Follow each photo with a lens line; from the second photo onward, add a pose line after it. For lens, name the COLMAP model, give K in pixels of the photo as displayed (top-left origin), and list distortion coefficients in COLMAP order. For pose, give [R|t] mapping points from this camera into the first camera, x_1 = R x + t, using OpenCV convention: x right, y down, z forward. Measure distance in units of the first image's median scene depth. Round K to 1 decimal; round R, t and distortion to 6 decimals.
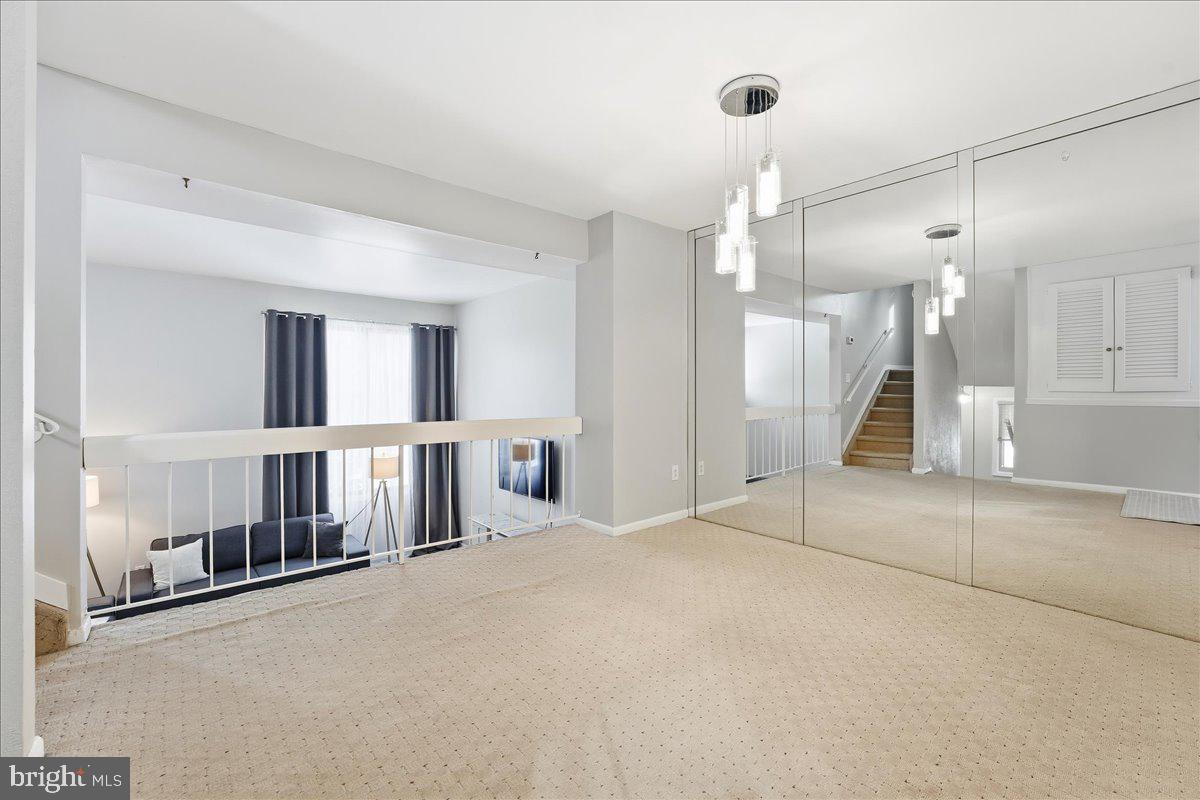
lens RADIAL K [[493.6, 0, 601.3], [0, 493.6, 387.6], [0, 0, 1]] dist [0.002333, 0.000022]
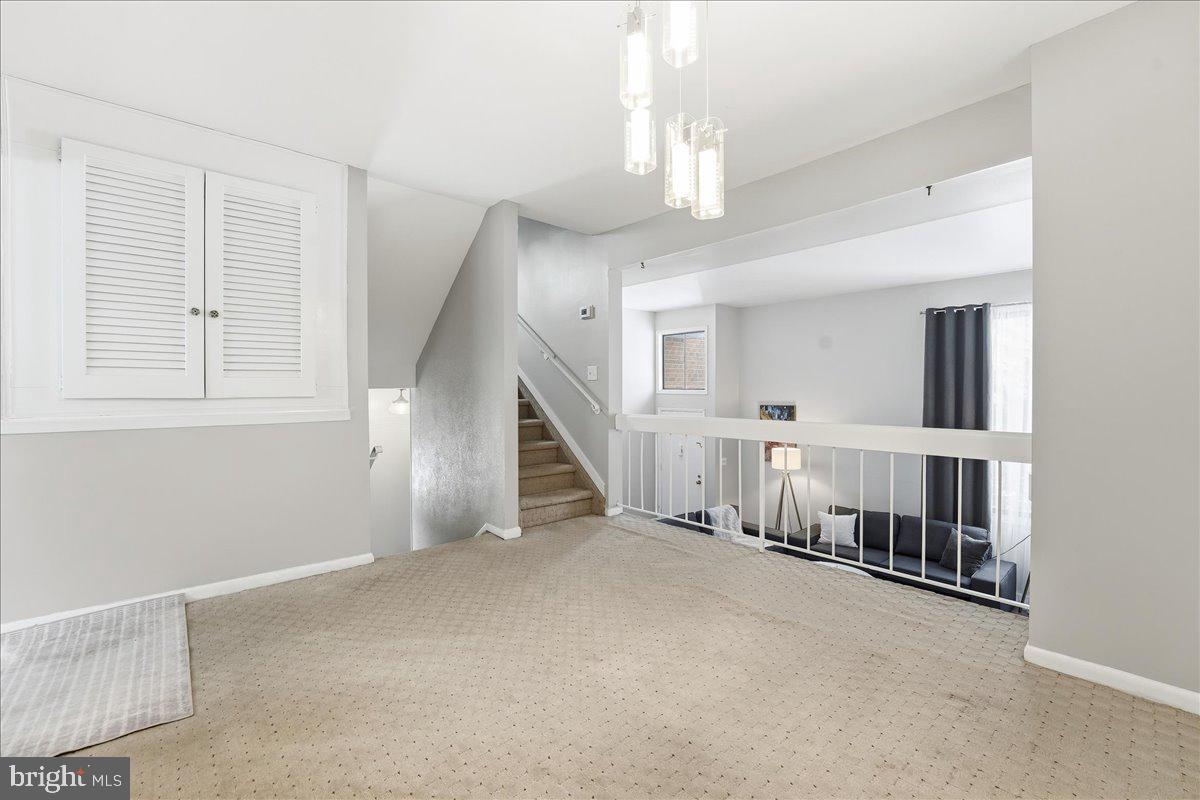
lens RADIAL K [[493.6, 0, 599.2], [0, 493.6, 406.0], [0, 0, 1]] dist [0.002333, 0.000022]
pose [[0.027689, 0.027498, -0.999238, 0.319528], [0.007722, 0.999586, 0.027721, 0.005302], [0.999587, -0.008484, 0.027465, 0.314109]]
